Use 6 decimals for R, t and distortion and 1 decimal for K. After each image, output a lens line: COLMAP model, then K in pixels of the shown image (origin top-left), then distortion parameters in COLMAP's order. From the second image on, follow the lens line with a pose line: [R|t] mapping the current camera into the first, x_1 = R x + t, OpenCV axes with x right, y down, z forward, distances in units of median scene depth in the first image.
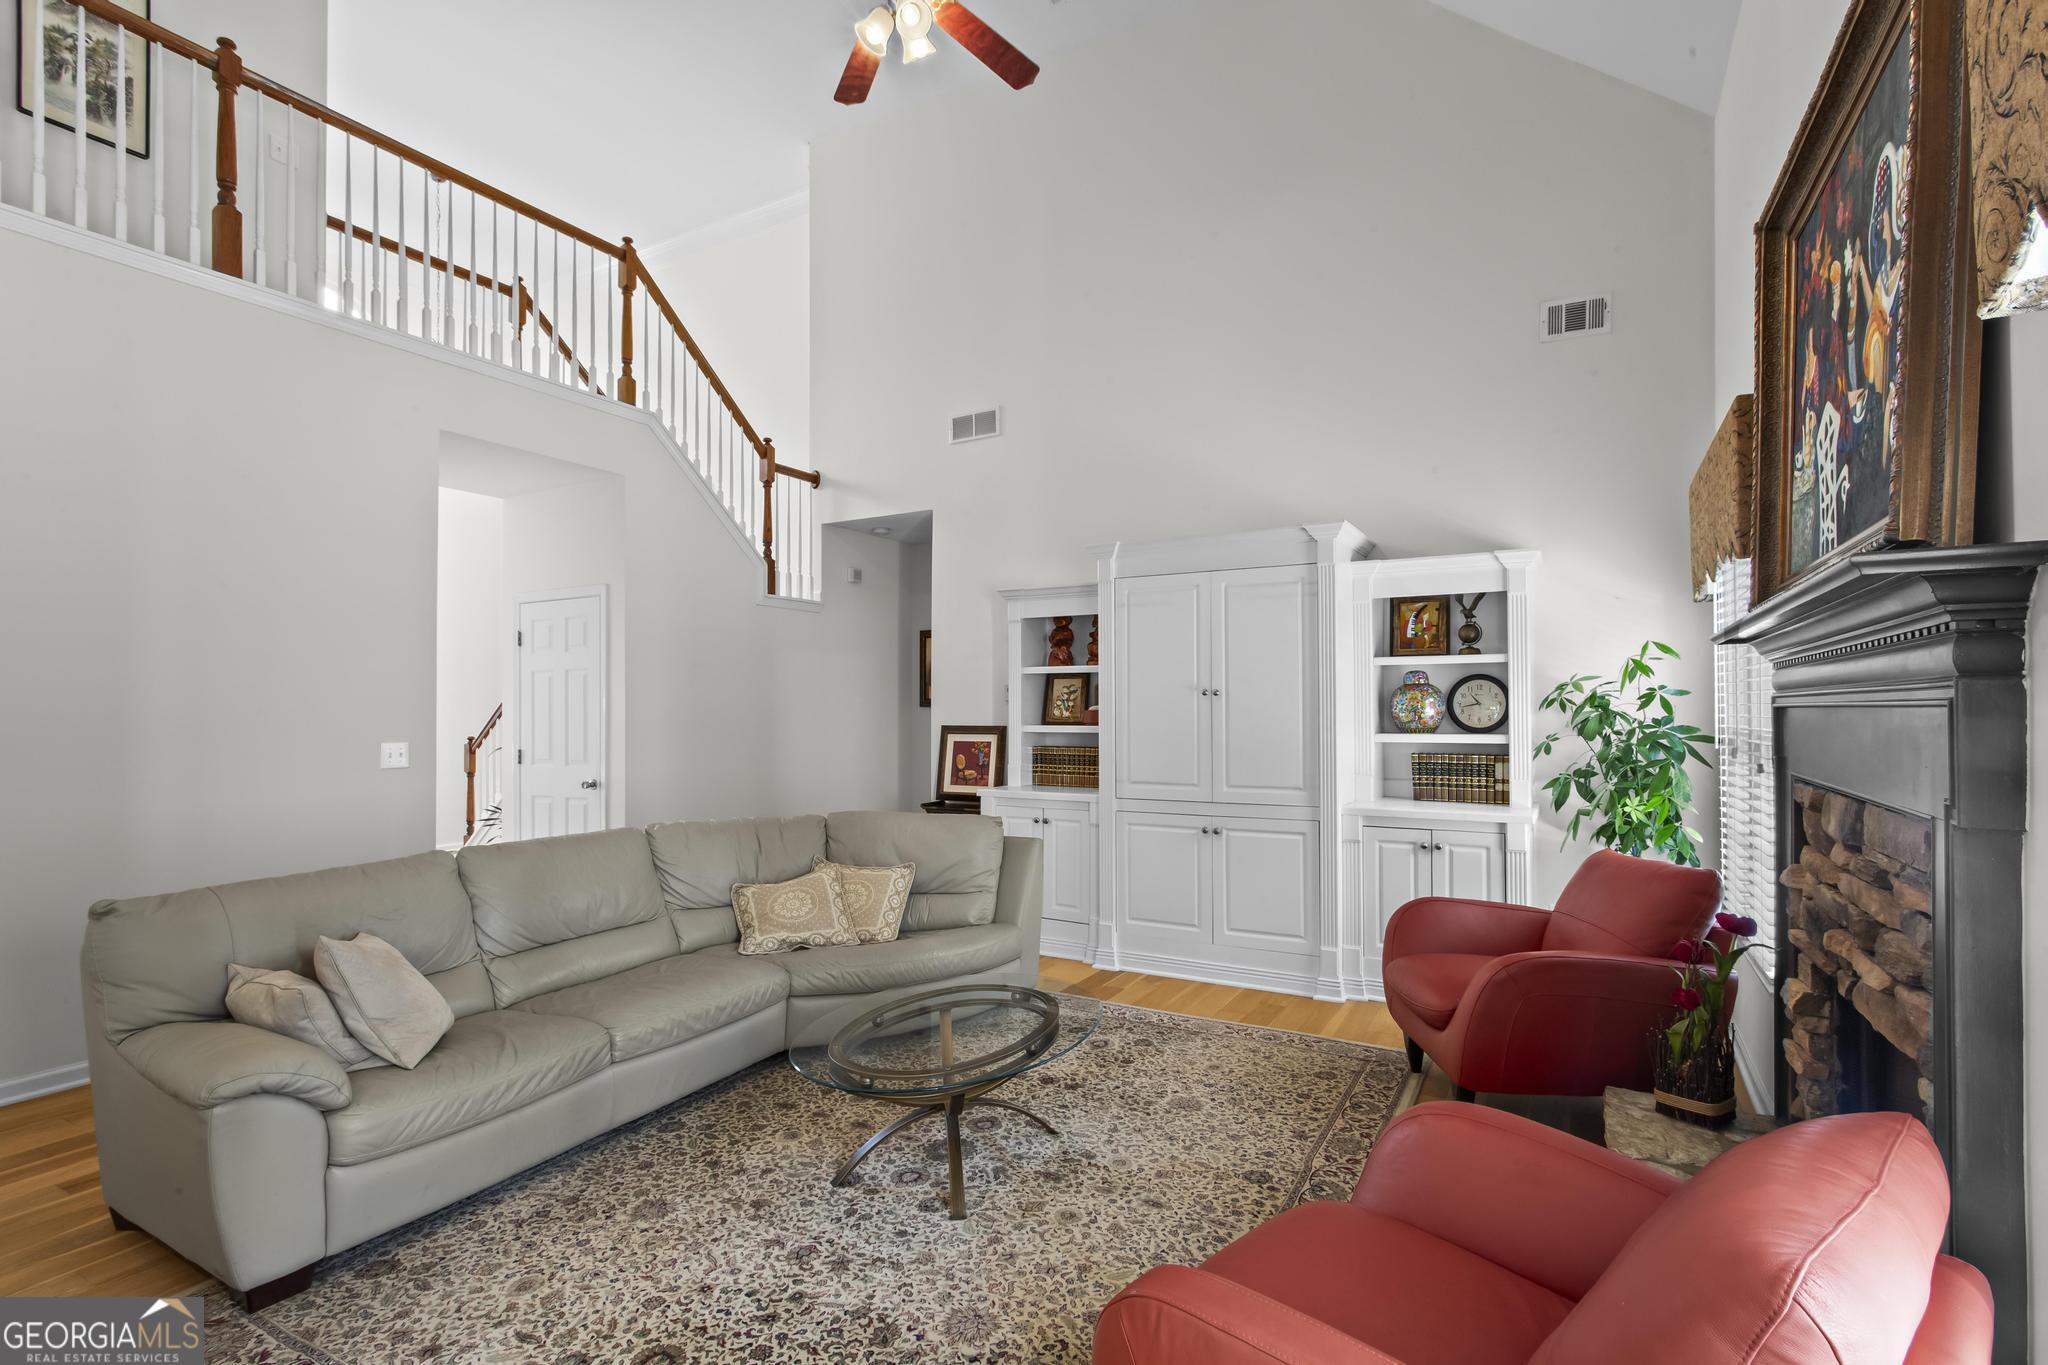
lens RADIAL K [[982.4, 0, 1043.5], [0, 982.4, 705.7], [0, 0, 1]] dist [0.011145, -0.001653]
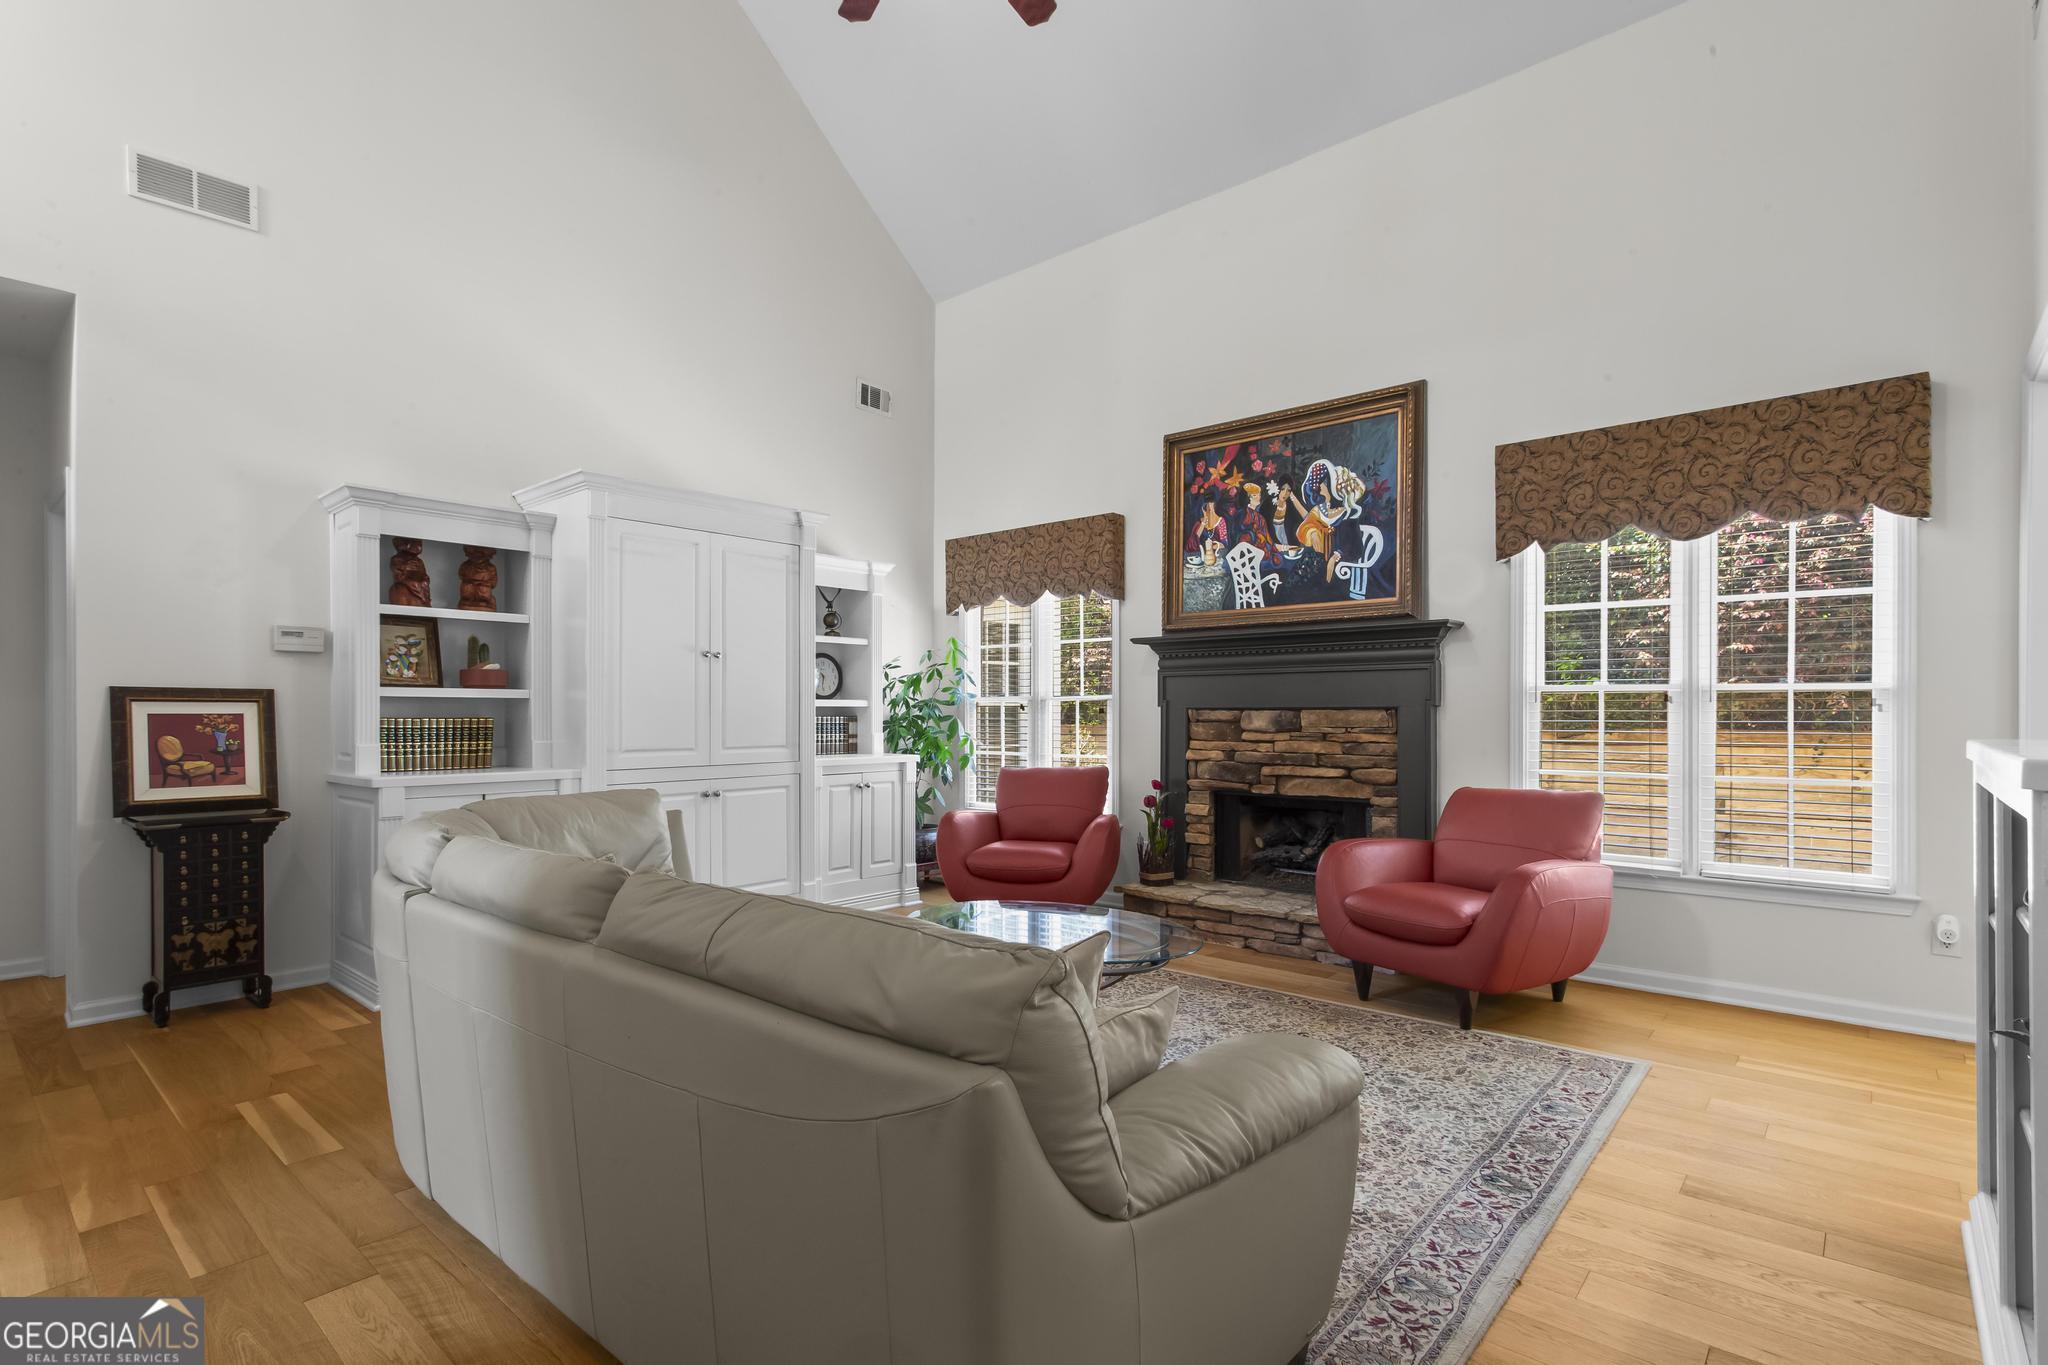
lens RADIAL K [[982.4, 0, 1005.8], [0, 982.4, 710.8], [0, 0, 1]] dist [0.011145, -0.001653]
pose [[0.202177, -0.007249, 0.979322, -0.659681], [-0.012287, 0.999875, 0.009938, 0.025738], [-0.979272, -0.014042, 0.202062, 0.447496]]
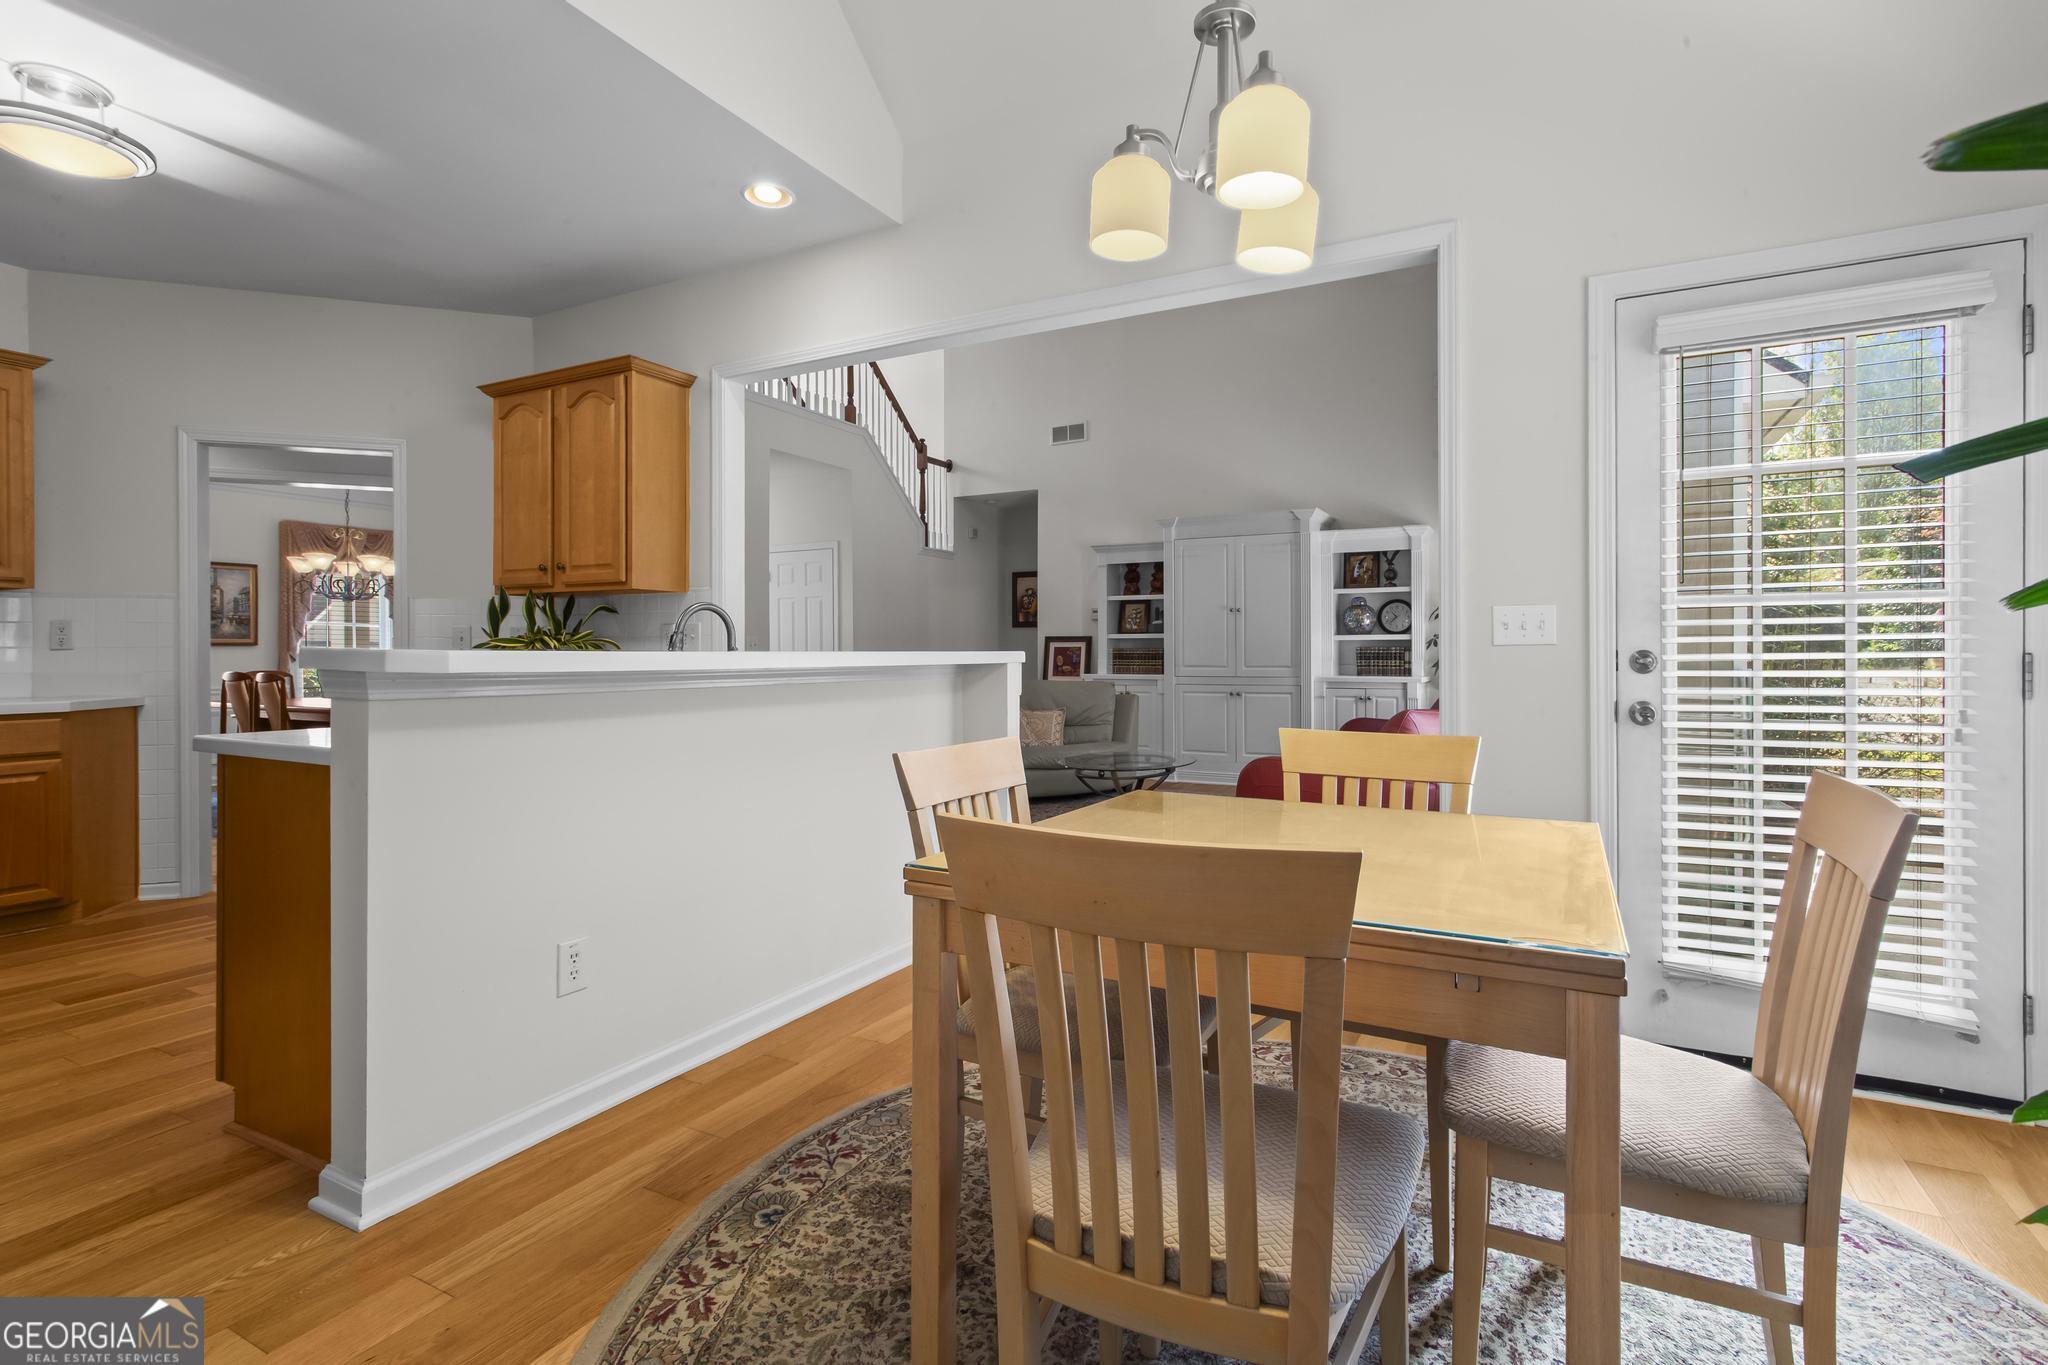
lens RADIAL K [[982.4, 0, 1044.7], [0, 982.4, 663.7], [0, 0, 1]] dist [0.011145, -0.001653]
pose [[0.999678, 0.000054, 0.025361, -0.167600], [-0.000479, 0.999859, 0.016759, 0.042882], [-0.025356, -0.016766, 0.999538, -0.561314]]
